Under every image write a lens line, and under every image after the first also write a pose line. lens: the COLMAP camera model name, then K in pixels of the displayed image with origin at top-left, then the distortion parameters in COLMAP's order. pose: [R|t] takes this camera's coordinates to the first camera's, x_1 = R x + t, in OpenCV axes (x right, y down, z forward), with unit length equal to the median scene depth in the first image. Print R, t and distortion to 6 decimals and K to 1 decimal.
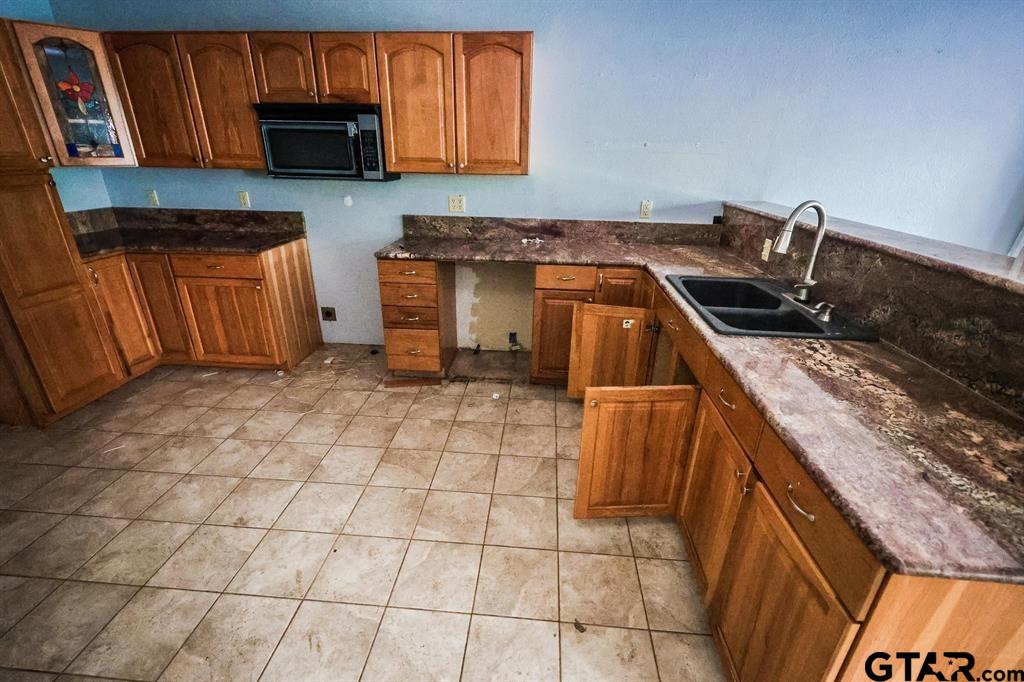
lens RADIAL K [[456.8, 0, 511.1], [0, 456.8, 344.6], [0, 0, 1]] dist [-0.000261, -0.000024]
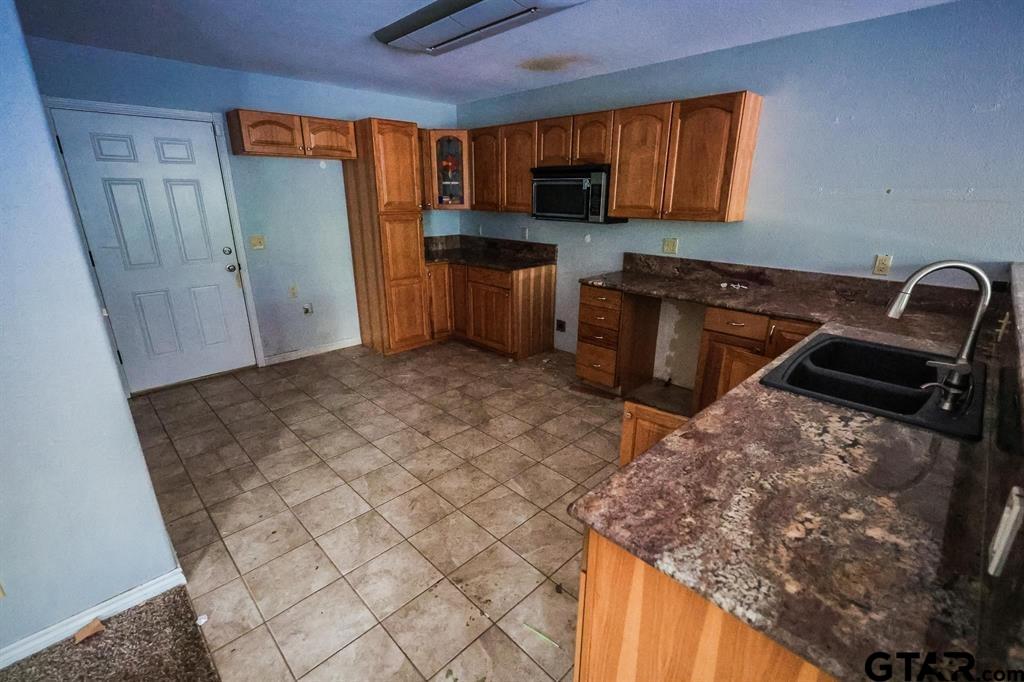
lens RADIAL K [[456.8, 0, 510.4], [0, 456.8, 340.5], [0, 0, 1]] dist [-0.000261, -0.000024]
pose [[0.755505, 0.189877, -0.627023, 0.372181], [-0.247037, 0.968997, -0.004223, 0.014250], [0.606782, 0.158088, 0.778989, -0.060317]]
